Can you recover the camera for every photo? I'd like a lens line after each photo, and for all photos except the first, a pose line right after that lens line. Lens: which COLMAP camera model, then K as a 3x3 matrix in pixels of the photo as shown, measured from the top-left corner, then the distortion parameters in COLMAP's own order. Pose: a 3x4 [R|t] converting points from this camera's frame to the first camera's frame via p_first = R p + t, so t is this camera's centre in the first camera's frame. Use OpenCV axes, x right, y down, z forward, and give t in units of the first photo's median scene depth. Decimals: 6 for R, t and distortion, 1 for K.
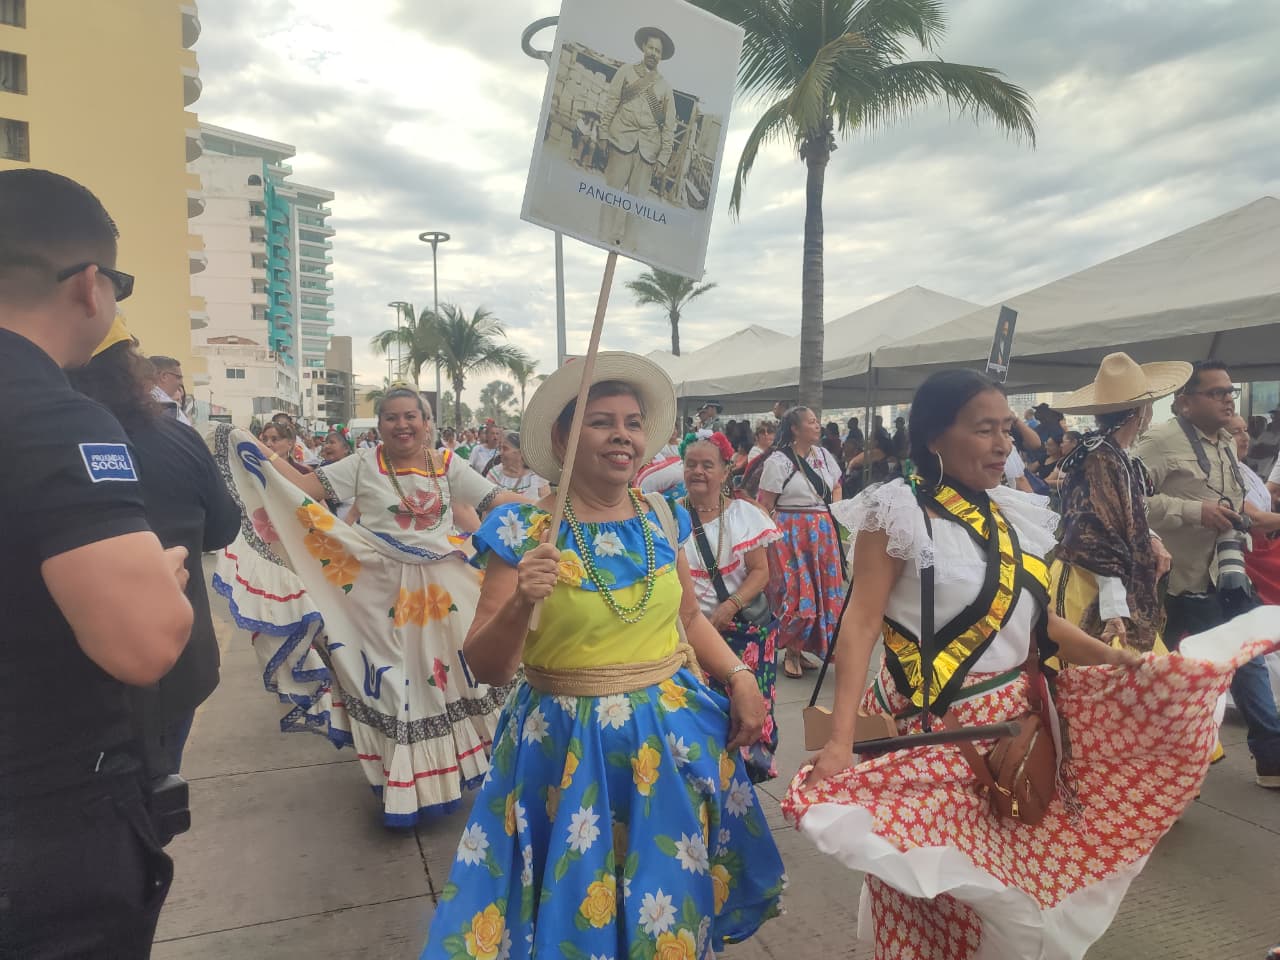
lens RADIAL K [[946.7, 0, 640.0], [0, 946.7, 480.0], [0, 0, 1]] dist [0.006612, -0.000657]
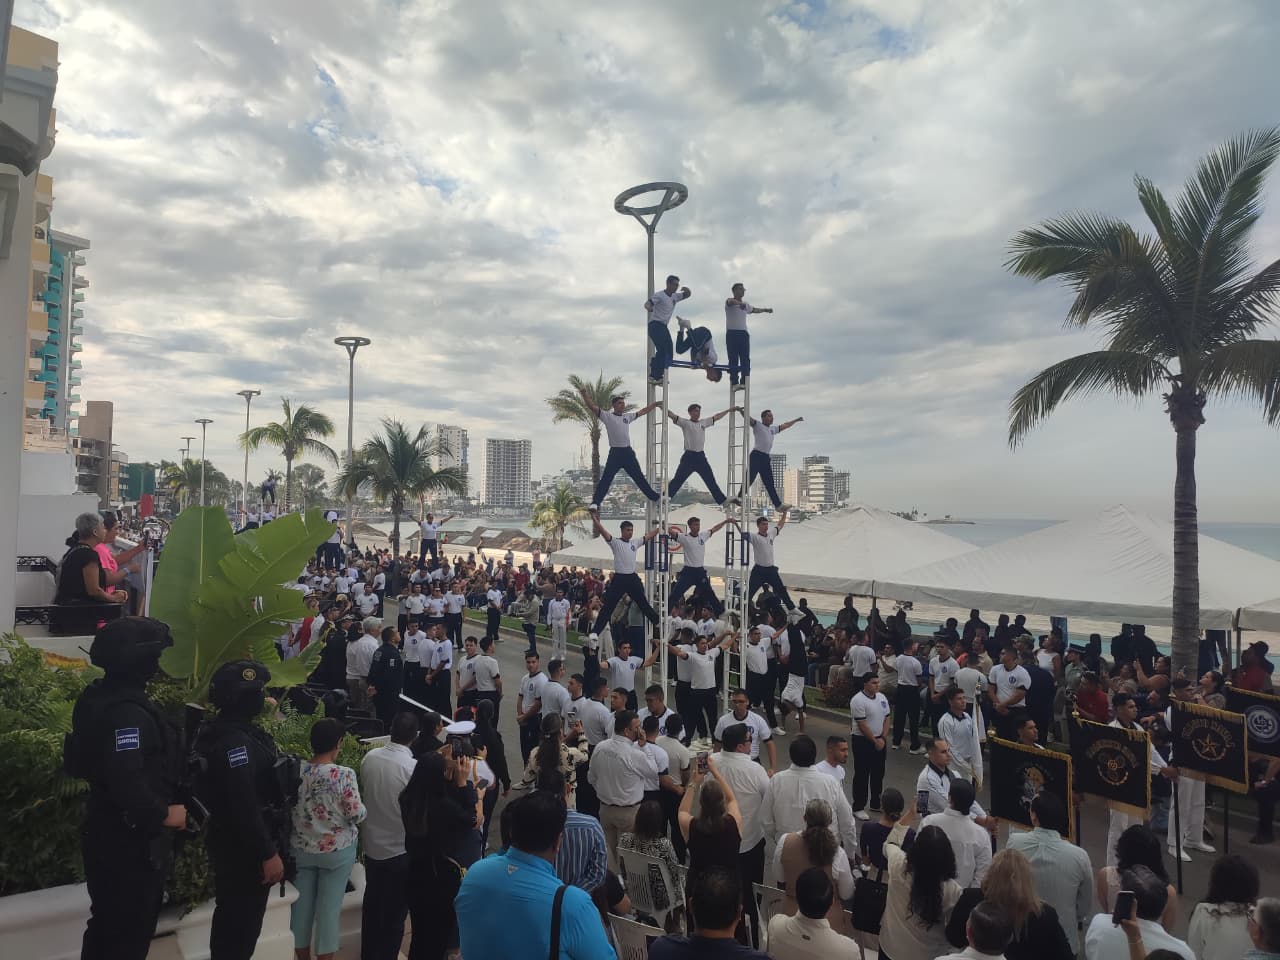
lens RADIAL K [[946.7, 0, 640.0], [0, 946.7, 480.0], [0, 0, 1]] dist [0.006612, -0.000657]
pose [[0.967847, 0.035520, 0.249017, -0.136083], [-0.015568, 0.996540, -0.081638, -0.038991], [-0.251056, 0.075137, 0.965052, 0.032792]]
